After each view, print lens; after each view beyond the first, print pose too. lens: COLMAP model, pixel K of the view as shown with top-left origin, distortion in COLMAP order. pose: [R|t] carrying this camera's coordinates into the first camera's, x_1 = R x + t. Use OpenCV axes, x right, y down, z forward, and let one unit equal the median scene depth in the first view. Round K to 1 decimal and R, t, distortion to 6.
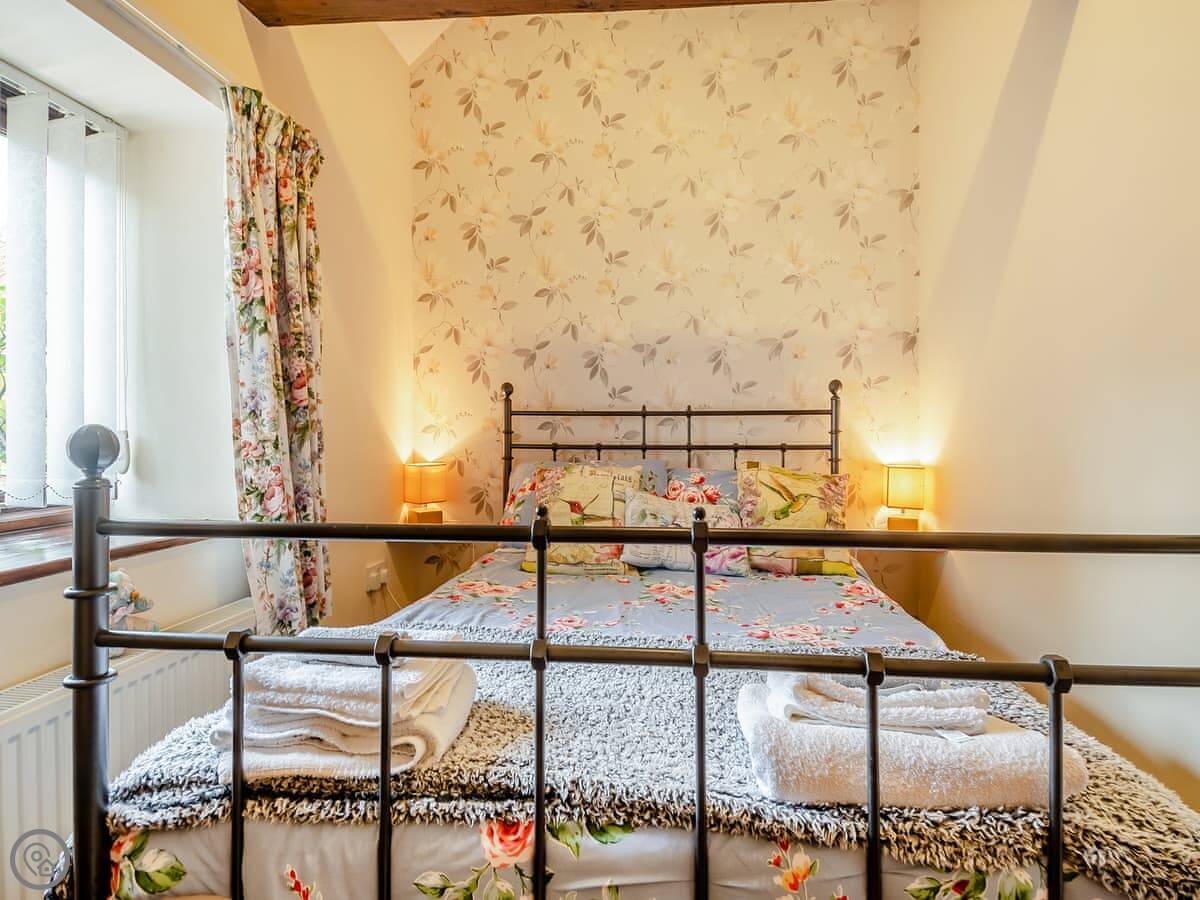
lens RADIAL K [[616.6, 0, 605.0], [0, 616.6, 444.8], [0, 0, 1]] dist [0.012472, -0.007408]
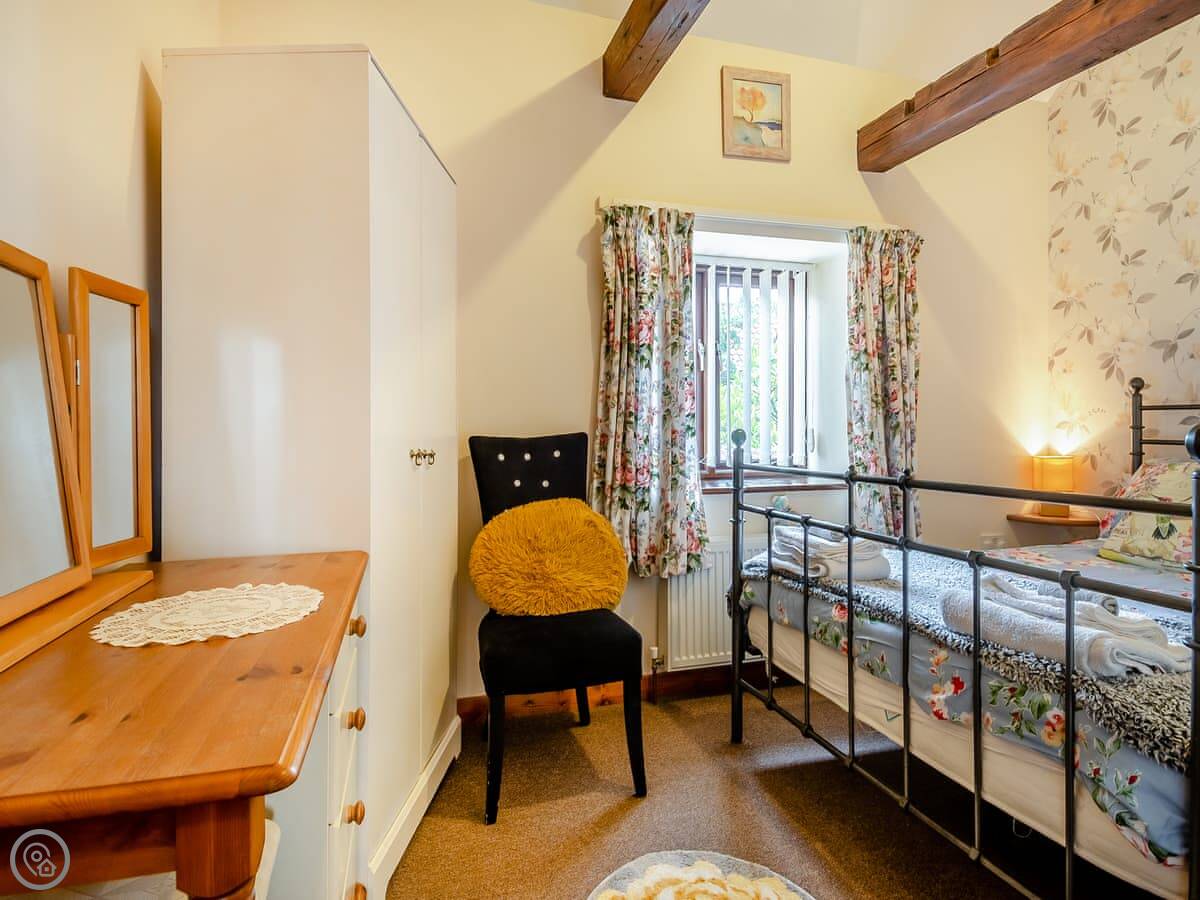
lens RADIAL K [[657.1, 0, 598.3], [0, 657.1, 444.2], [0, 0, 1]] dist [0.031650, -0.025098]
pose [[0.390343, 0.016770, -0.920517, 0.803785], [-0.010817, 0.999849, 0.013628, 0.002135], [0.920606, 0.004638, 0.390465, -0.356306]]
